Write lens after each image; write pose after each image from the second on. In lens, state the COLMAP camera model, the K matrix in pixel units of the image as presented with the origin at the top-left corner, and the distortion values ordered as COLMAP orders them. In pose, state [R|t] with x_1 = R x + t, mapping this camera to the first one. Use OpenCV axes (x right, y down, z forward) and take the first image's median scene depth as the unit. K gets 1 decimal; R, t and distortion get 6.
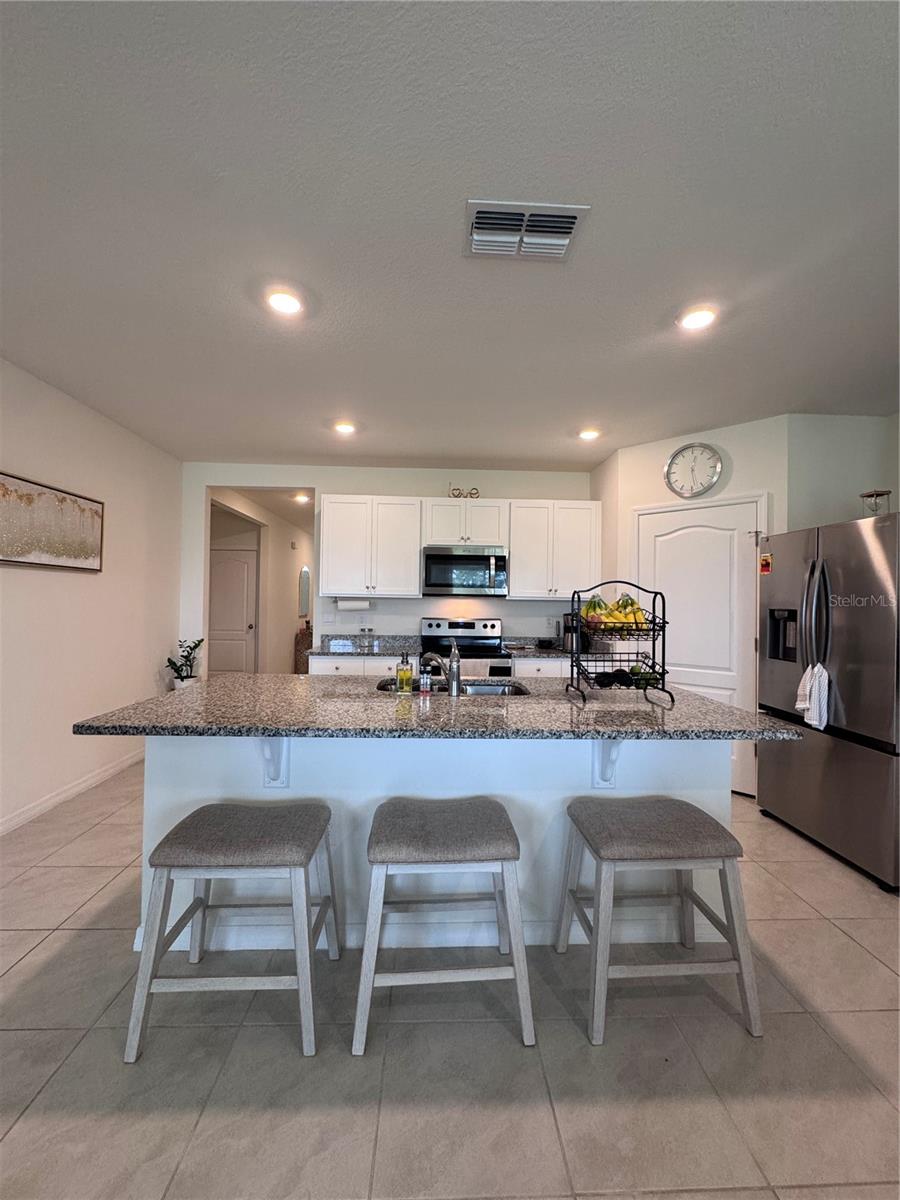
lens RADIAL K [[479.0, 0, 451.2], [0, 479.0, 598.0], [0, 0, 1]] dist [-0.002325, 0.000393]
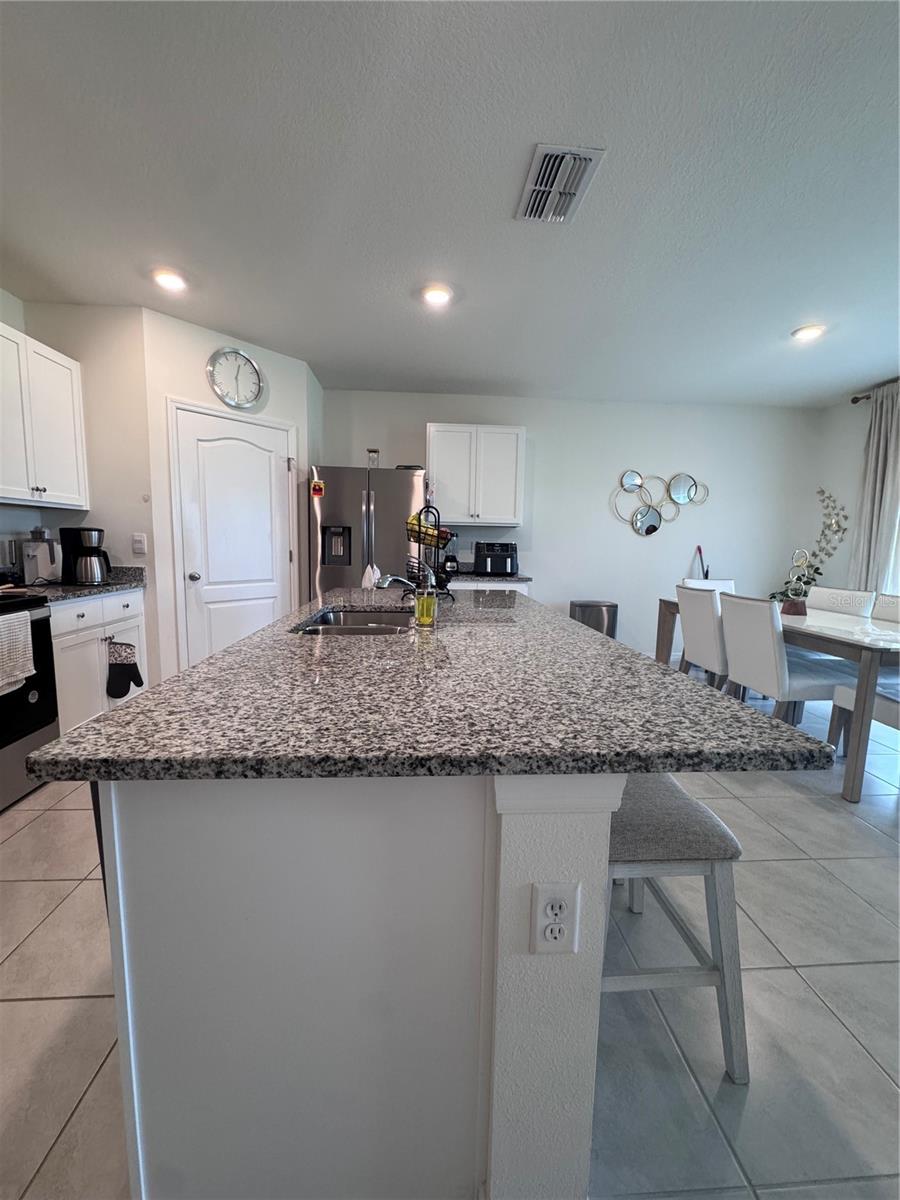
lens RADIAL K [[479.0, 0, 451.2], [0, 479.0, 598.0], [0, 0, 1]] dist [-0.002325, 0.000393]
pose [[-0.024513, -0.131519, 0.991010, -0.502497], [-0.031873, 0.990907, 0.130717, 0.029022], [-0.999191, -0.028383, -0.028482, 0.570741]]
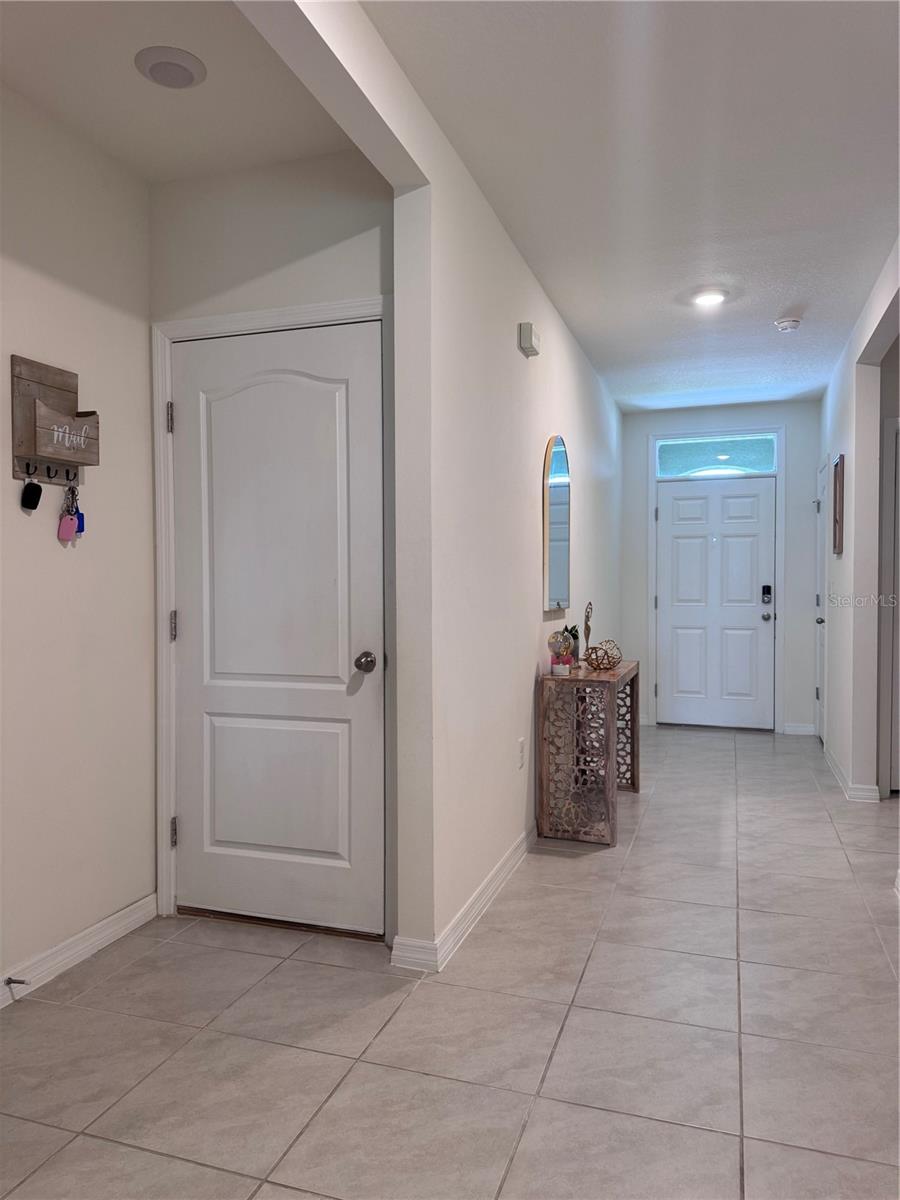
lens RADIAL K [[850.3, 0, 450.0], [0, 850.3, 600.0], [0, 0, 1]] dist [0.060399, -0.060243]
pose [[0.936356, -0.009471, -0.350923, -0.456744], [0.019957, 0.999455, 0.026276, 0.037935], [0.350483, -0.031607, 0.936036, 1.215031]]
